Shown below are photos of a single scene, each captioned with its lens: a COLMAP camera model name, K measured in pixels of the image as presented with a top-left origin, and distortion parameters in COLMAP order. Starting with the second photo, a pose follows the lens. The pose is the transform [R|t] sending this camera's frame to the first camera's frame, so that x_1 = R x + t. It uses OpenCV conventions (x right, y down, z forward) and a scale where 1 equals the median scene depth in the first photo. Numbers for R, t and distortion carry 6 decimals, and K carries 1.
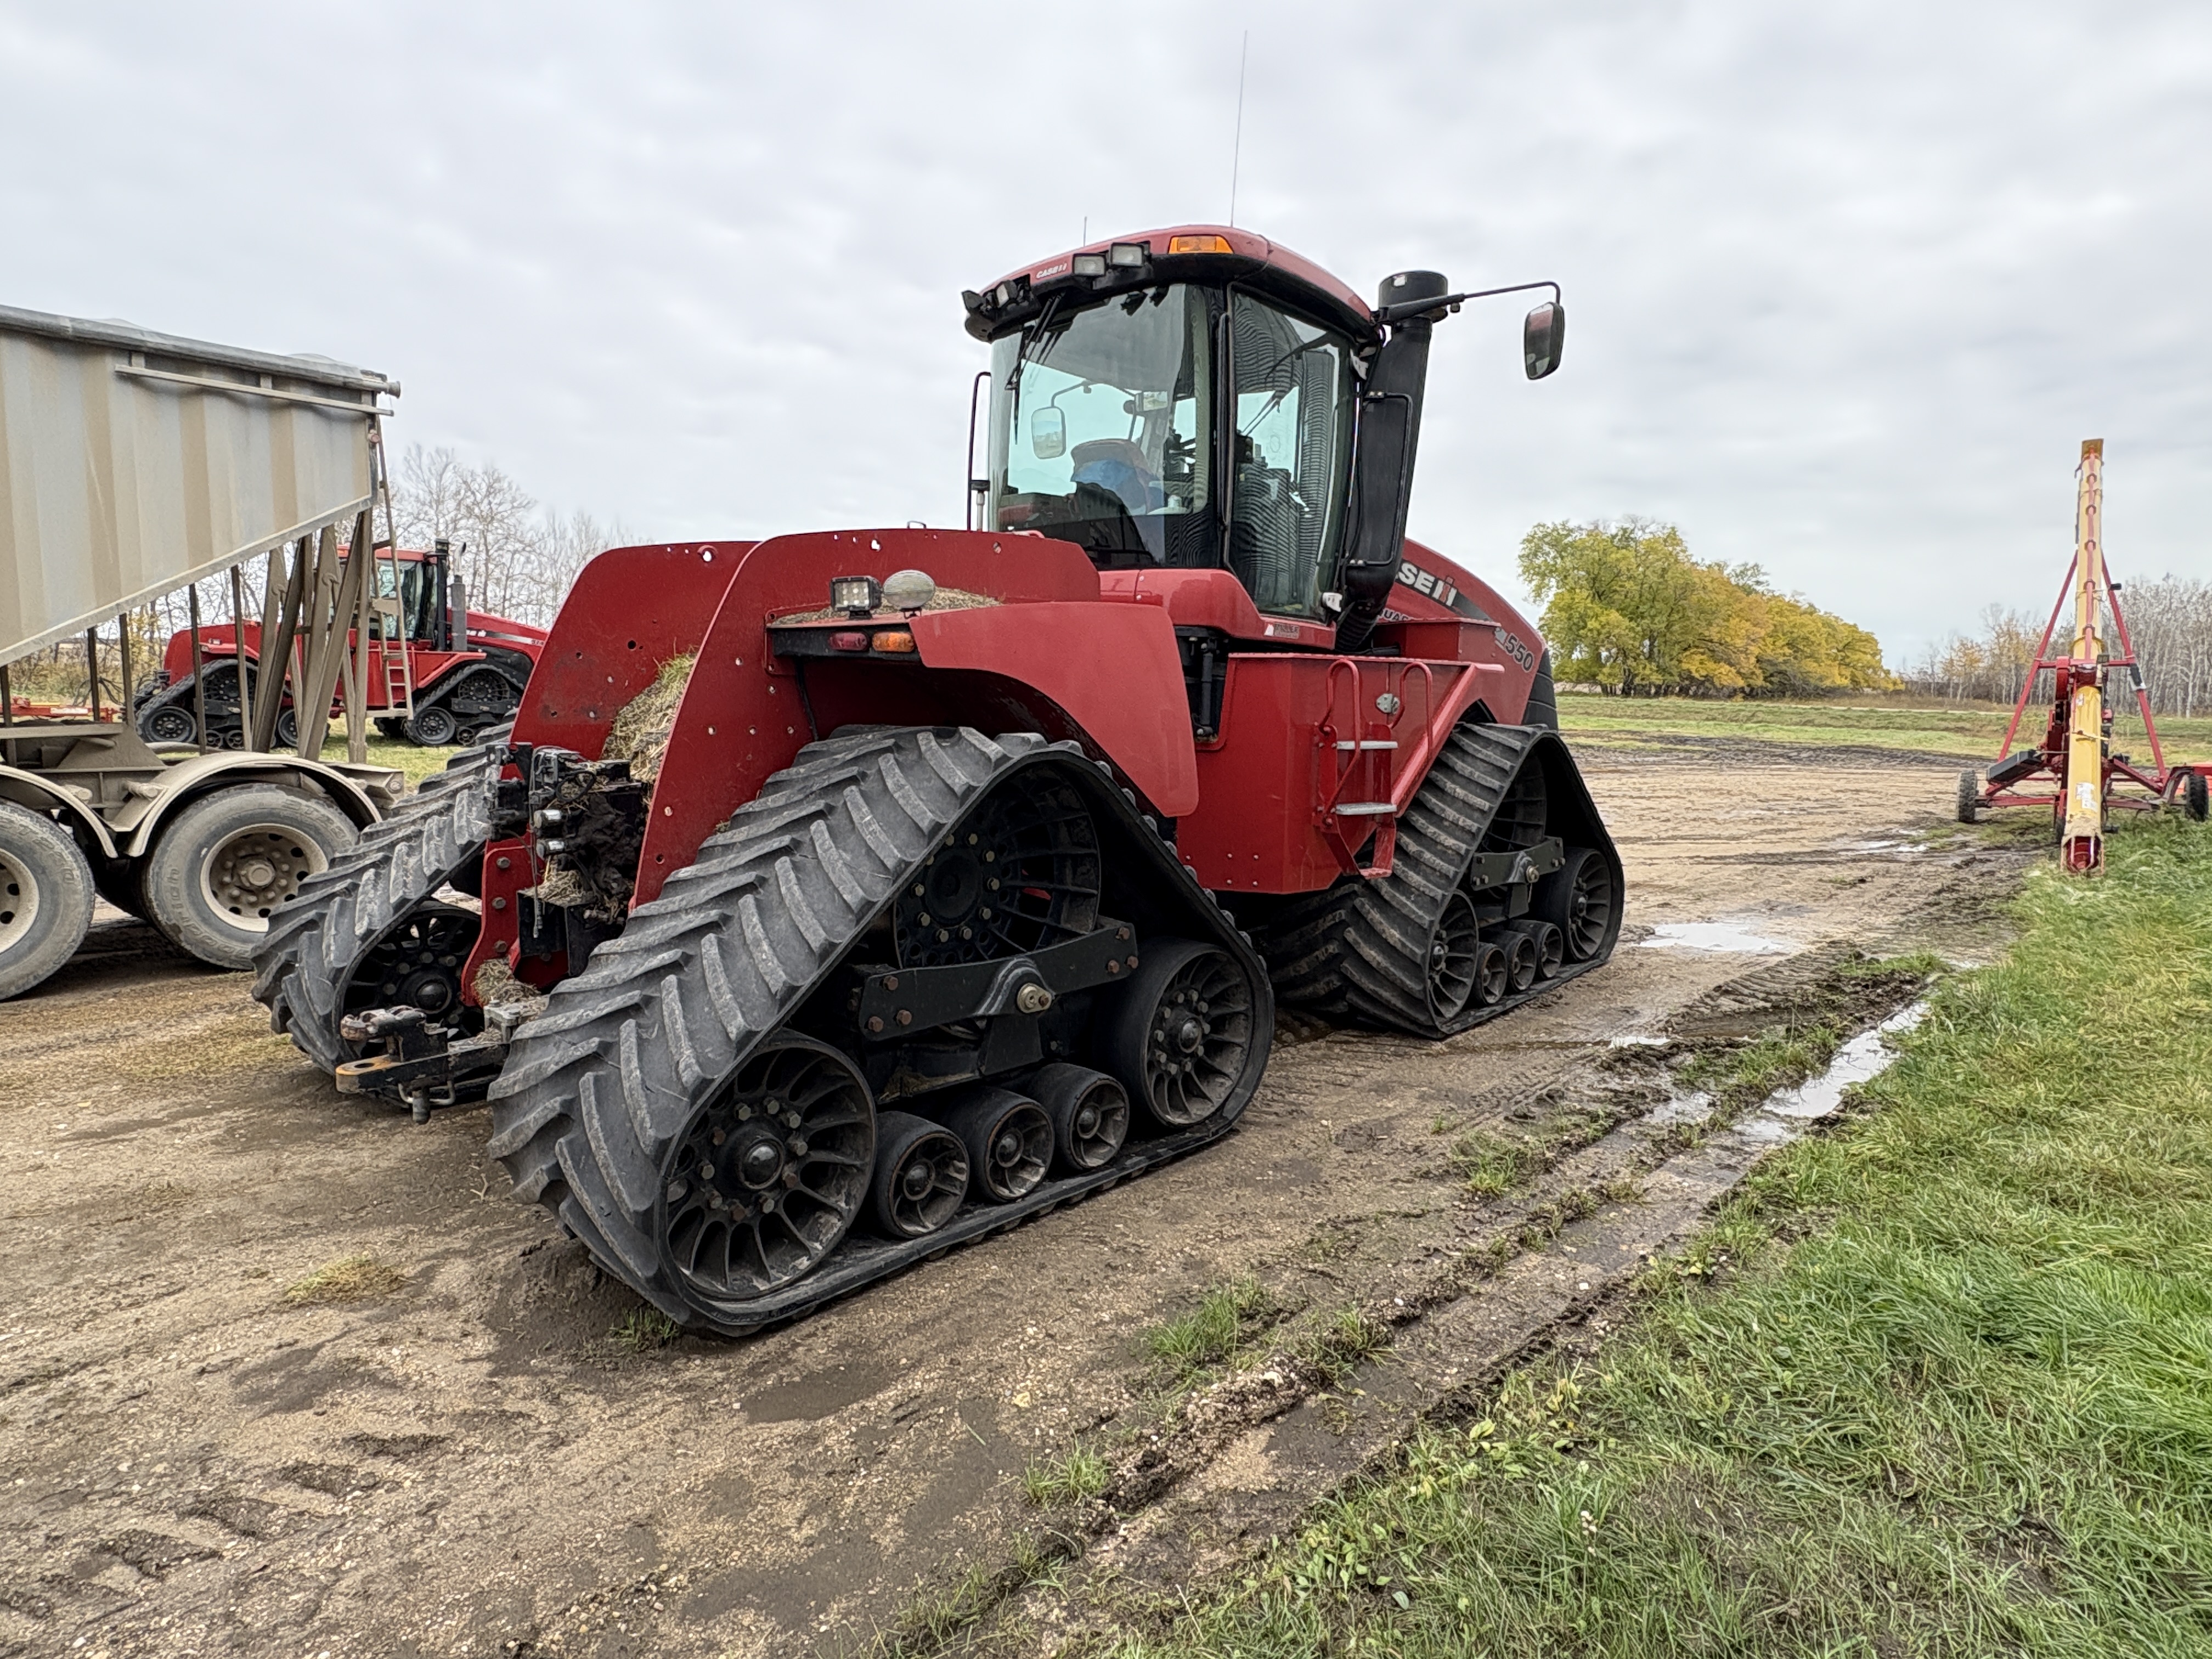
lens RADIAL K [[1205.3, 0, 1139.7], [0, 1205.3, 828.4], [0, 0, 1]] dist [0.002712, 0.000642]
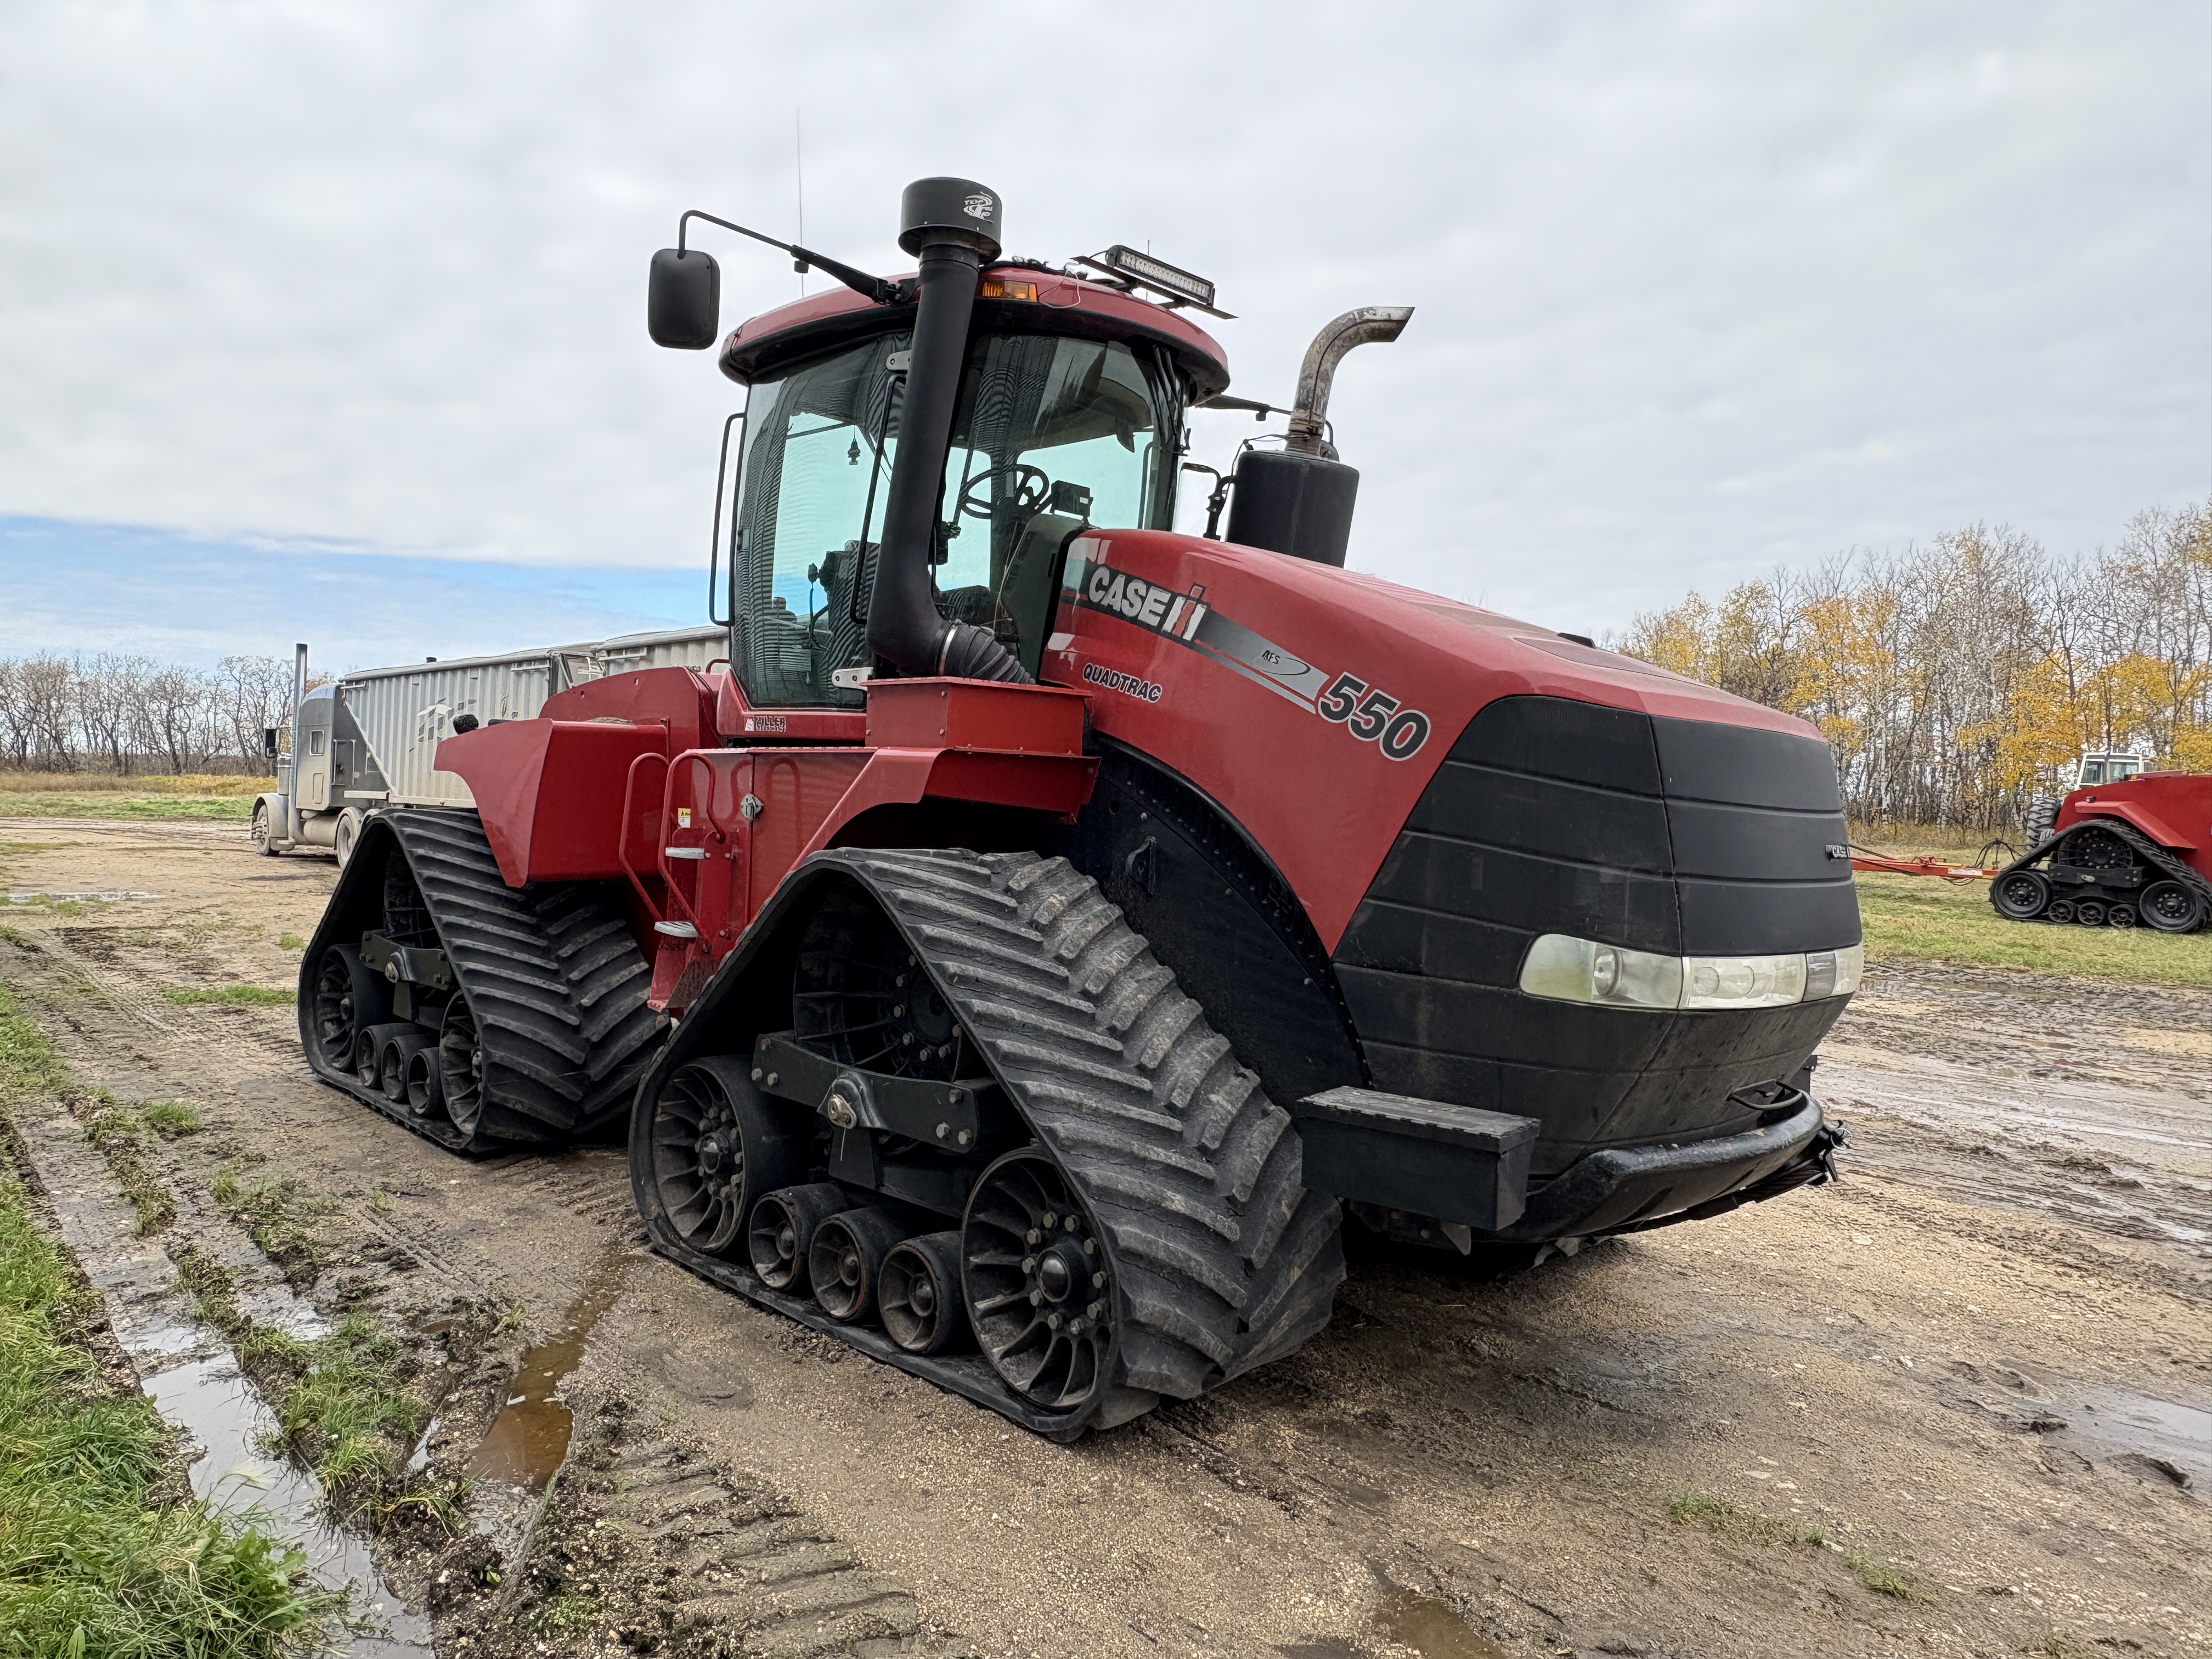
lens RADIAL K [[1502.7, 0, 1106.0], [0, 1502.7, 829.5], [0, 0, 1]] dist [0.007028, 0.004603]
pose [[-0.084929, -0.000258, -0.996387, 0.911937], [-0.149912, 0.988620, 0.012523, -0.107439], [0.985045, 0.150434, -0.084001, 1.038865]]
